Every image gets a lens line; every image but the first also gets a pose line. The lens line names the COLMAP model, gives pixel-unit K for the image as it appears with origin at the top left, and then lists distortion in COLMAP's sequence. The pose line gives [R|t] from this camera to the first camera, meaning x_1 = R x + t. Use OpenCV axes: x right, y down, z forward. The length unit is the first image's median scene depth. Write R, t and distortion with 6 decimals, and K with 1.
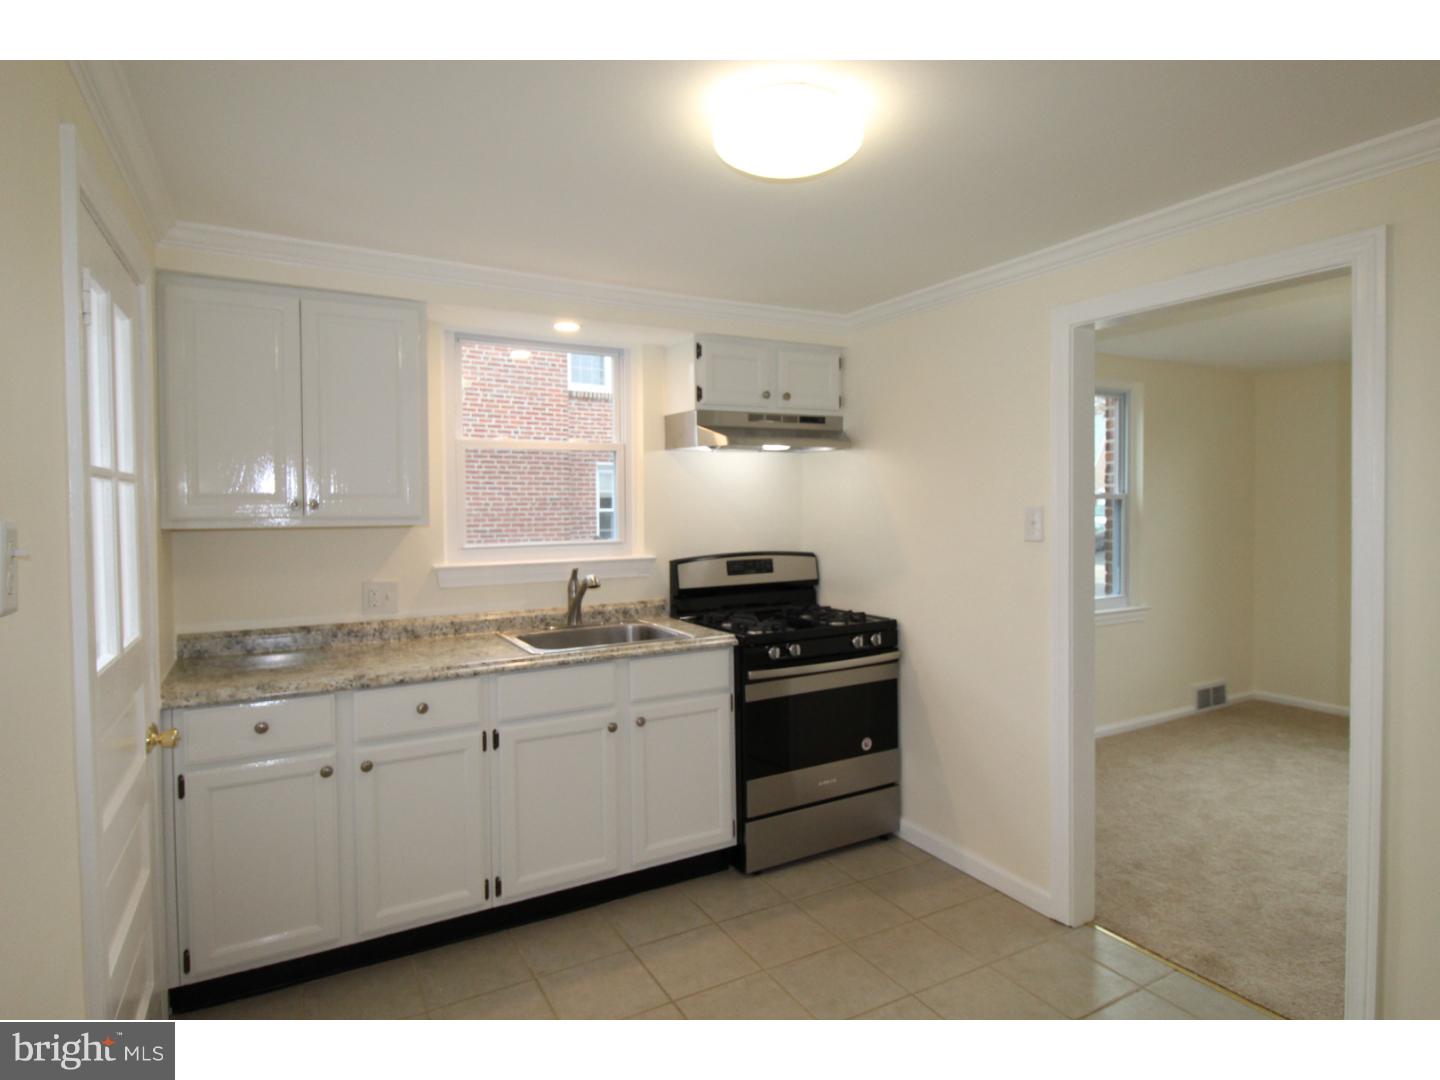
lens RADIAL K [[779.5, 0, 725.6], [0, 779.5, 522.1], [0, 0, 1]] dist [0.006478, -0.013130]
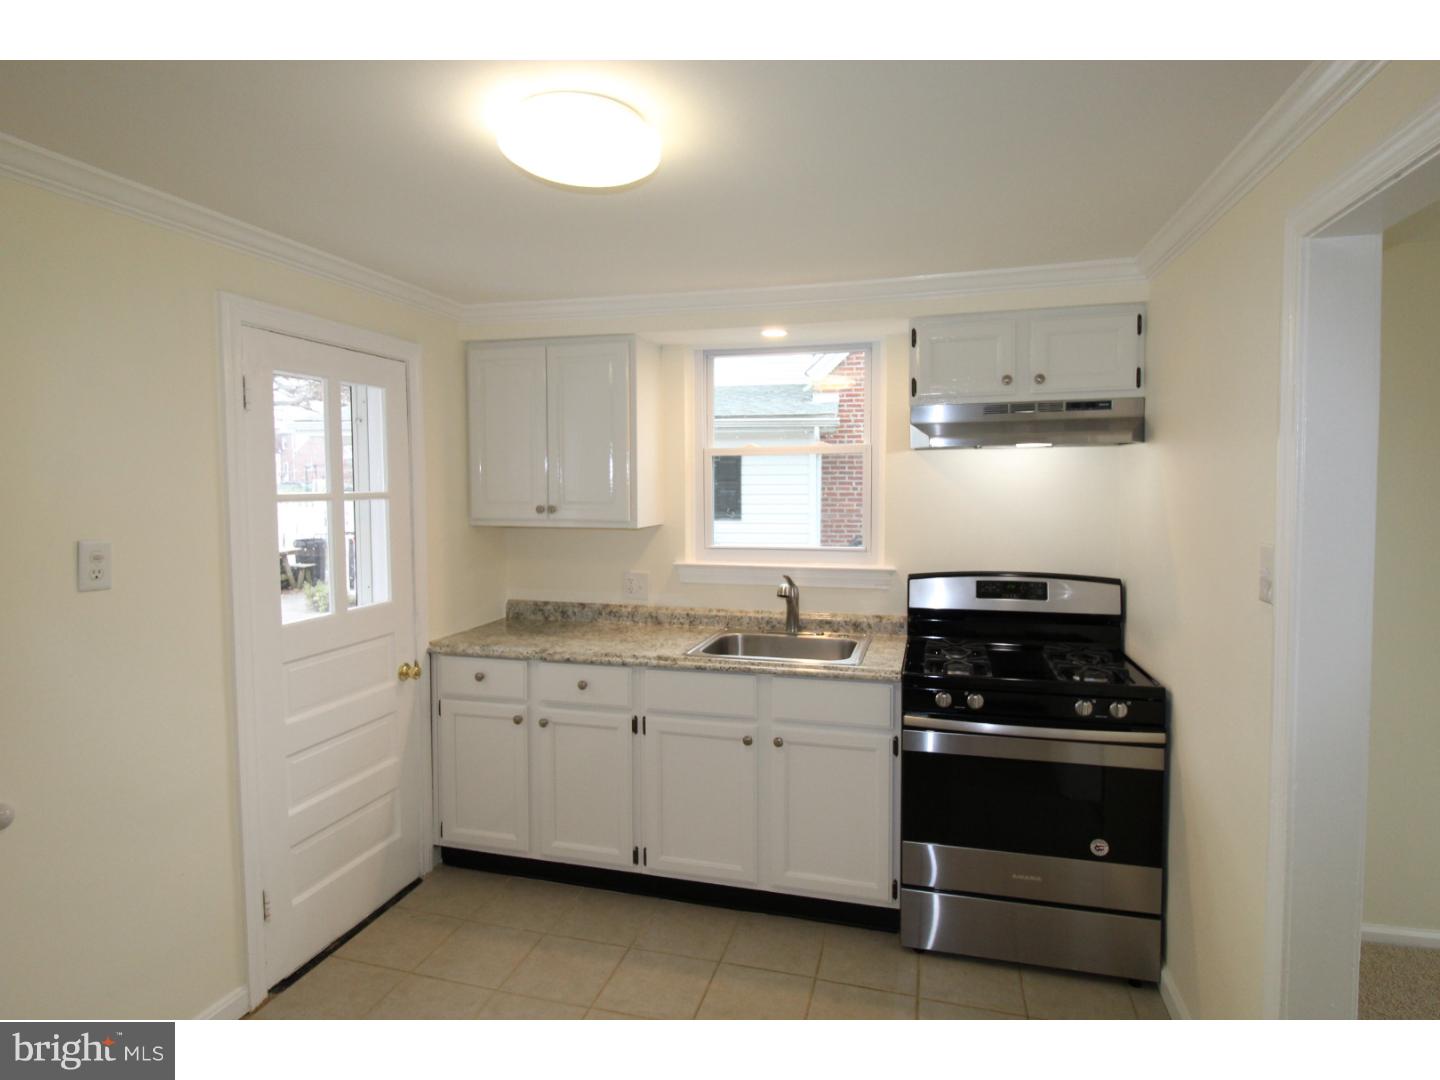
lens RADIAL K [[779.5, 0, 725.6], [0, 779.5, 522.1], [0, 0, 1]] dist [0.006478, -0.013130]
pose [[0.709329, 0.041322, -0.703665, 0.465298], [-0.019528, 0.999049, 0.038983, -0.047302], [0.704607, -0.013911, 0.709462, 0.248004]]
